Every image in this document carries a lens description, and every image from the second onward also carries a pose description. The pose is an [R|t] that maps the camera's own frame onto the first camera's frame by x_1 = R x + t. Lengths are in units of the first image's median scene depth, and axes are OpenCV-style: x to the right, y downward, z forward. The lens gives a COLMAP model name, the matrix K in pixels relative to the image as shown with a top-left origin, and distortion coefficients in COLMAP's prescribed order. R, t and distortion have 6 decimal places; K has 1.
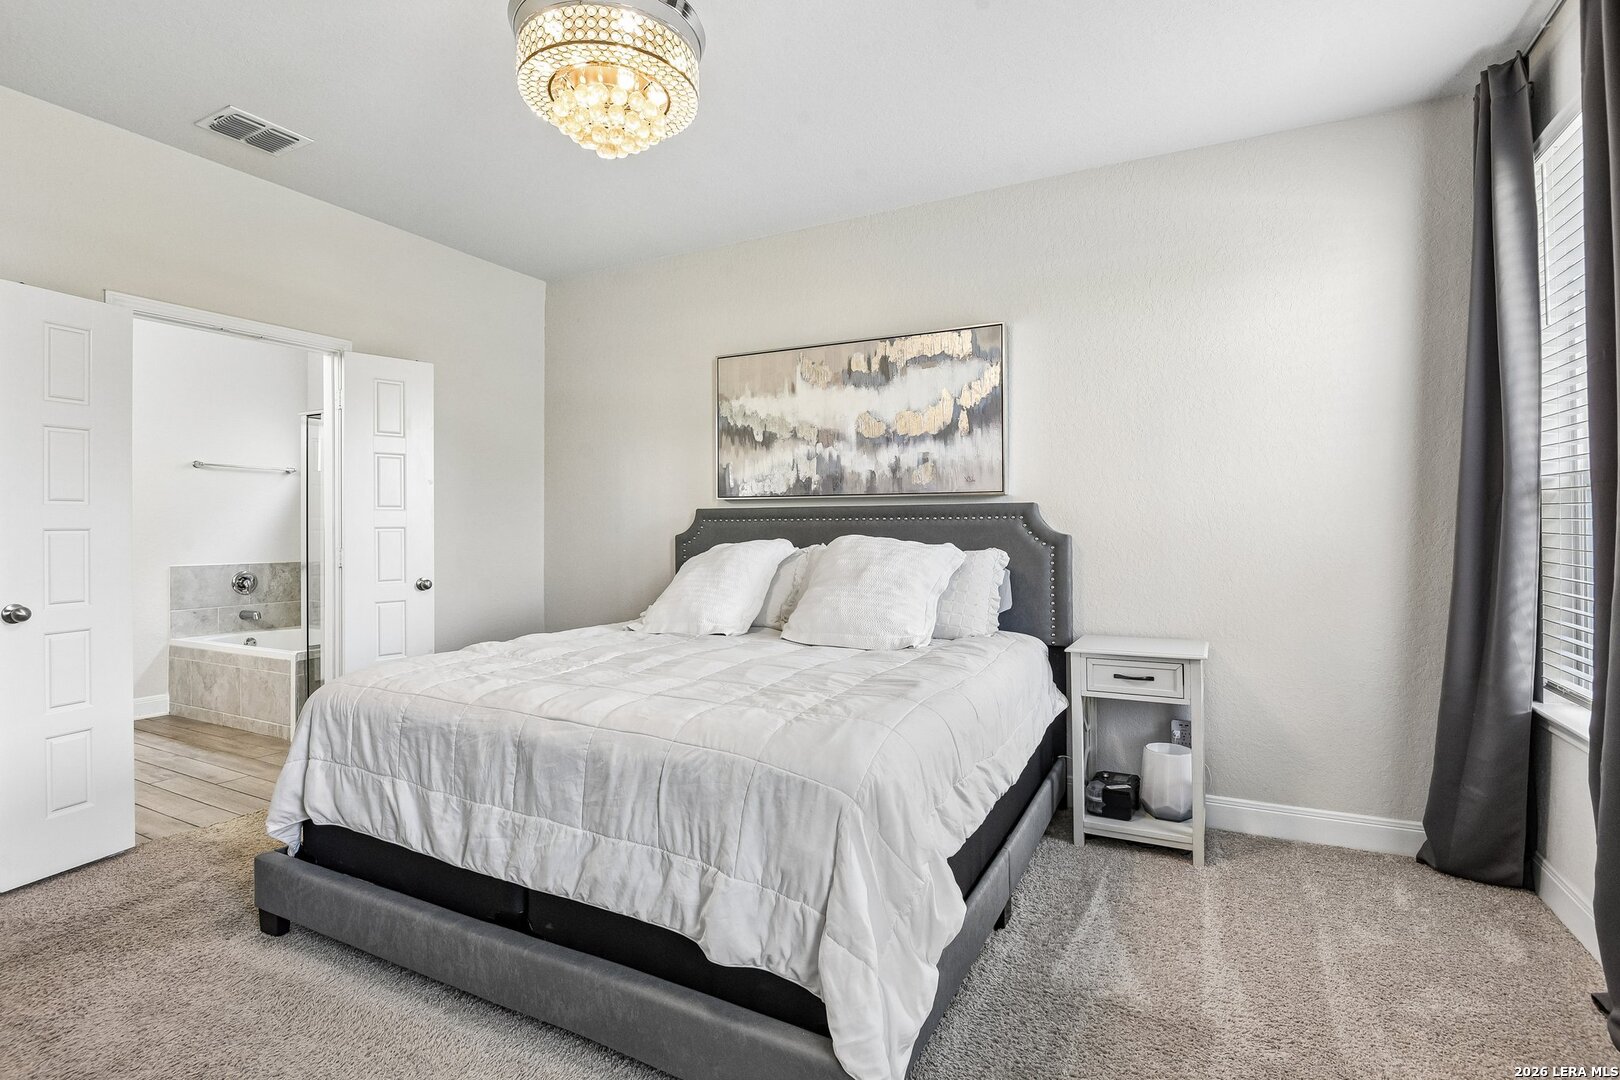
lens RADIAL K [[760.0, 0, 805.4], [0, 760.0, 530.8], [0, 0, 1]] dist [-0.011400, -0.005245]
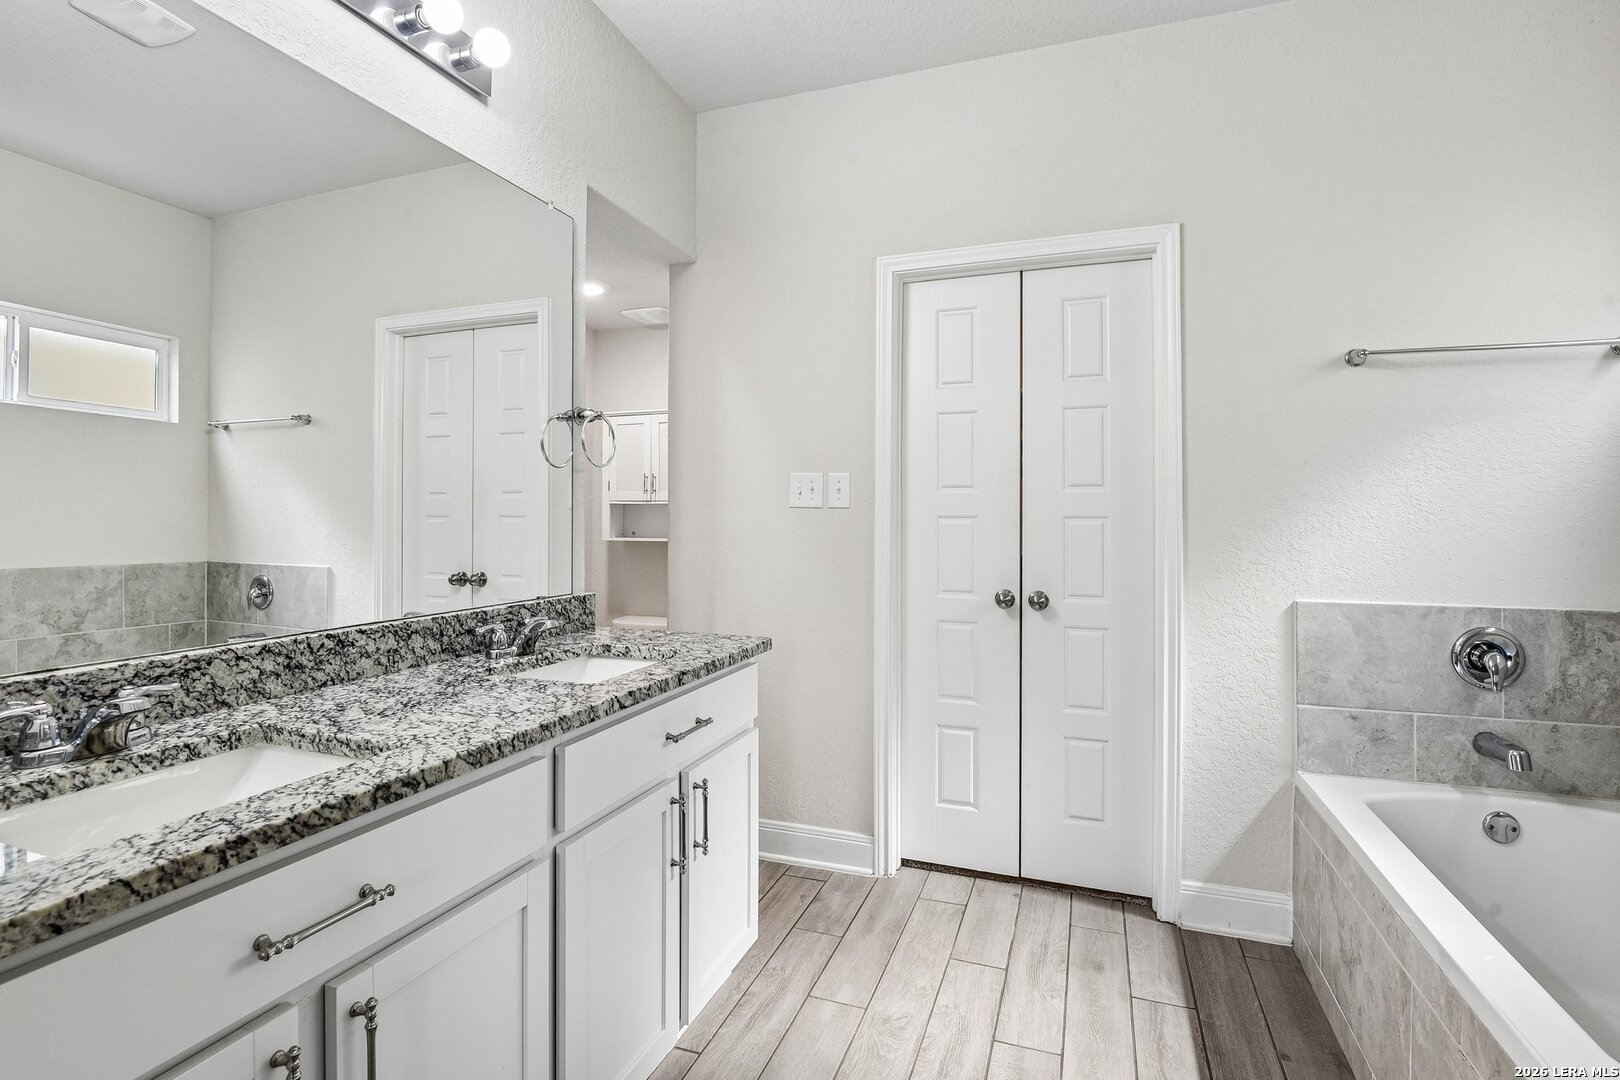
lens RADIAL K [[760.0, 0, 807.2], [0, 760.0, 525.9], [0, 0, 1]] dist [-0.011400, -0.005245]
pose [[0.123342, -0.003488, -0.992358, -0.418527], [0.005291, 0.999982, -0.002857, 0.002694], [0.992350, -0.004899, 0.123358, 0.622586]]
